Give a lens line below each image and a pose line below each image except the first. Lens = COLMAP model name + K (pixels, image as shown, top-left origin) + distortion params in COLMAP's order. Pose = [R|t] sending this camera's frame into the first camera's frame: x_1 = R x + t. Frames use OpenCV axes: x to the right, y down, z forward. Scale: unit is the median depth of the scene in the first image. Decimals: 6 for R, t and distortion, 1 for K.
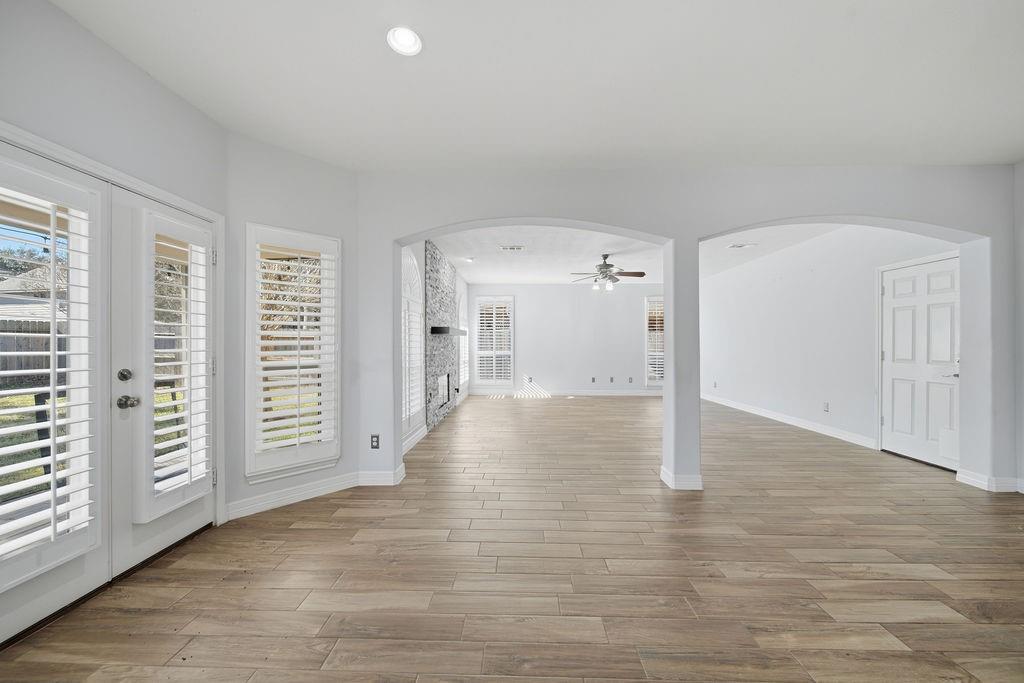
lens RADIAL K [[364.6, 0, 517.6], [0, 364.6, 345.6], [0, 0, 1]] dist [0.000212, 0.000044]
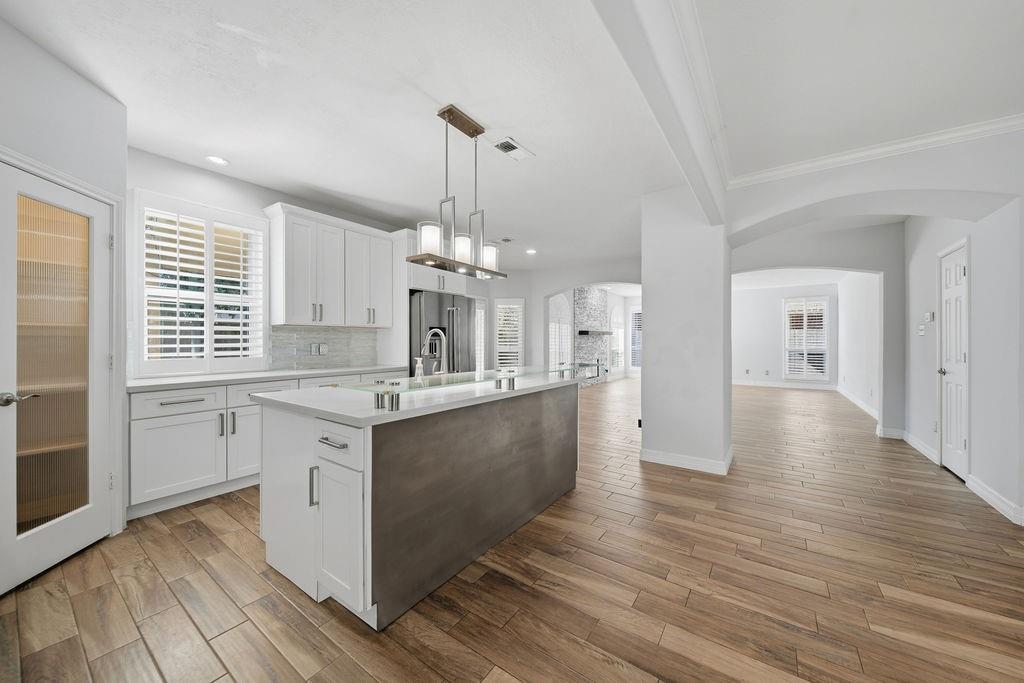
lens RADIAL K [[368.7, 0, 513.0], [0, 368.7, 339.4], [0, 0, 1]] dist [-0.001871, -0.000220]
pose [[0.826991, -0.000013, -0.562215, 0.451286], [-0.004292, 0.999971, -0.006336, 0.002381], [0.562199, 0.007653, 0.826967, -0.589370]]
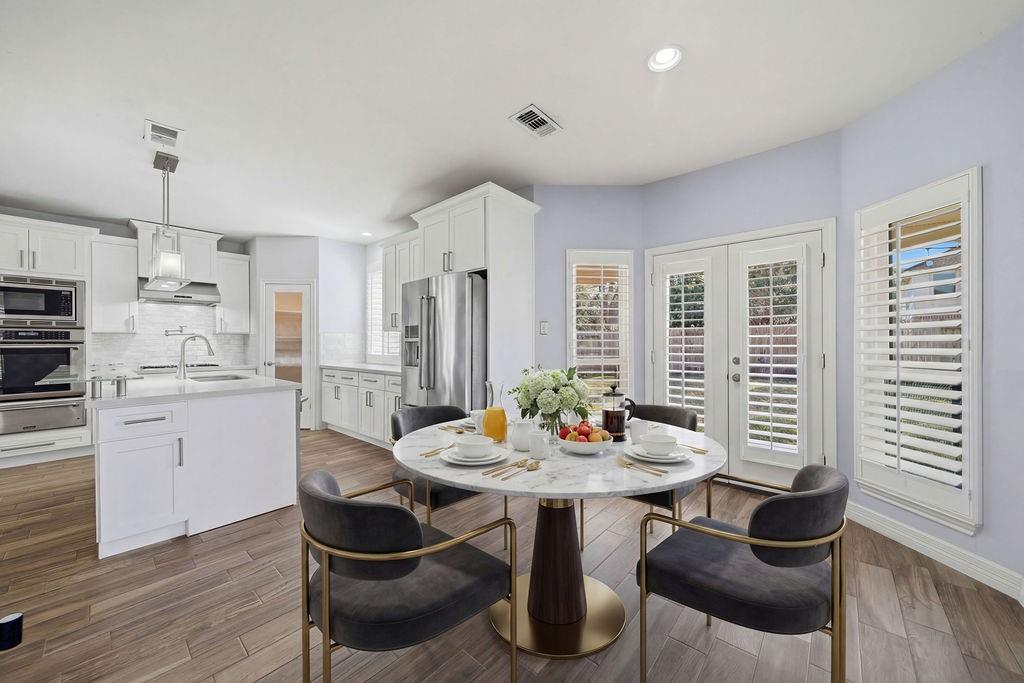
lens RADIAL K [[369.2, 0, 512.1], [0, 369.2, 342.6], [0, 0, 1]] dist [-0.000169, -0.000004]
pose [[-0.647353, 0.001637, -0.762188, 0.247146], [-0.000800, 0.999996, 0.002828, -0.000551], [0.762190, 0.002441, -0.647349, 0.413742]]
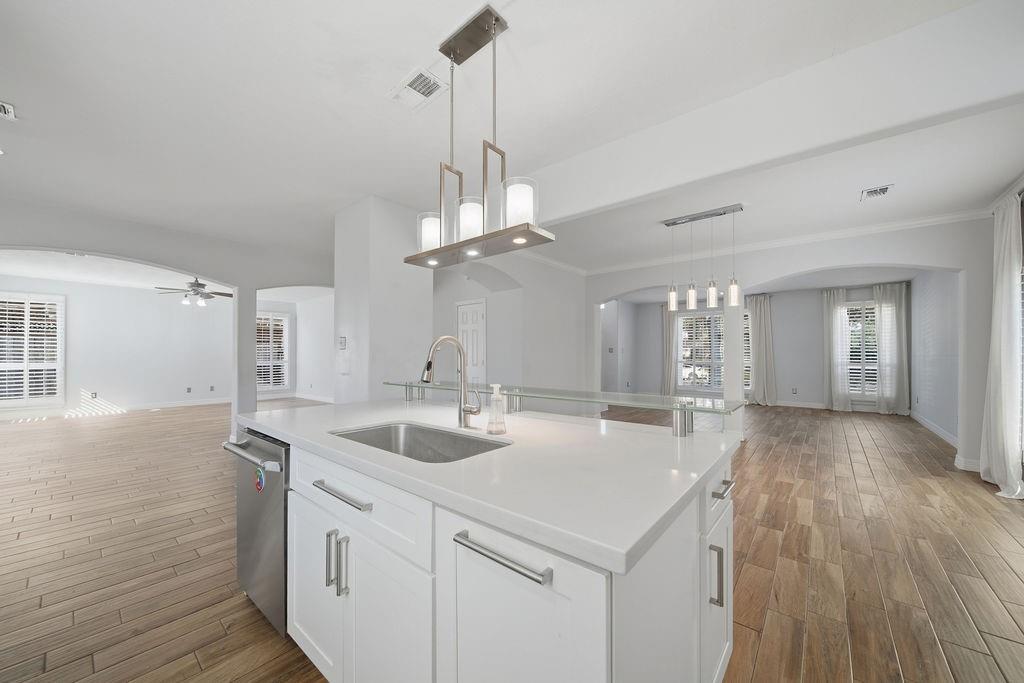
lens RADIAL K [[372.9, 0, 511.8], [0, 372.9, 346.7], [0, 0, 1]] dist [-0.000469, -0.000271]
pose [[0.634235, 0.012807, 0.773034, -0.030070], [0.004417, 0.999786, -0.020188, 0.000878], [-0.773128, 0.016218, 0.634043, -0.483962]]
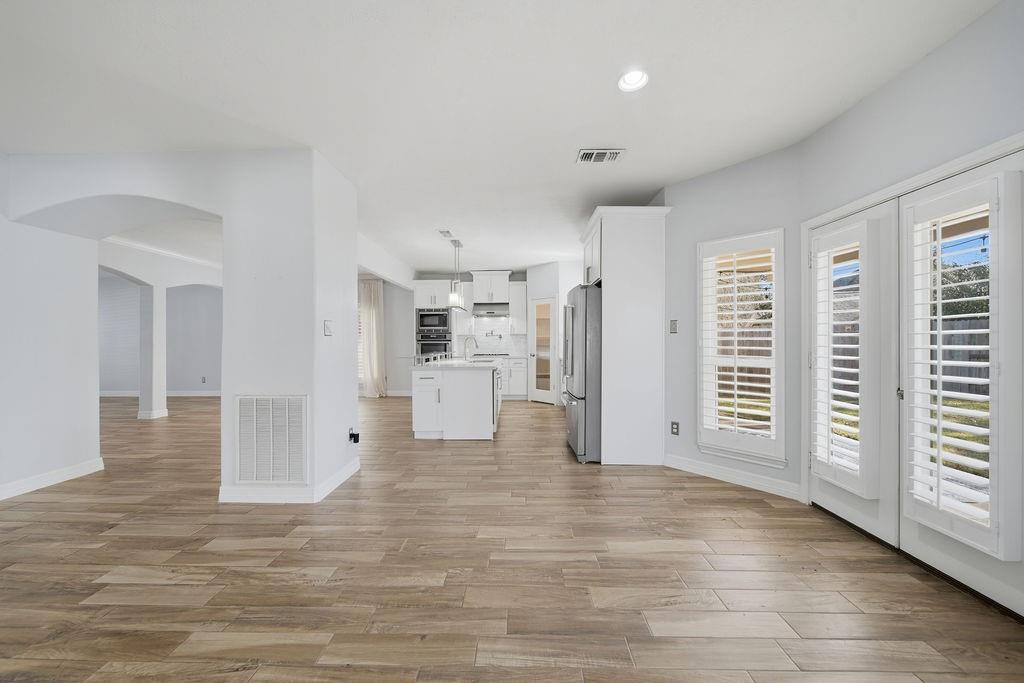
lens RADIAL K [[366.2, 0, 513.4], [0, 366.2, 347.7], [0, 0, 1]] dist [-0.000667, -0.000060]
pose [[-0.999991, 0.002856, 0.003000, 0.022965], [0.002931, 0.999681, 0.025084, -0.004006], [-0.002927, 0.025093, -0.999681, 0.656487]]
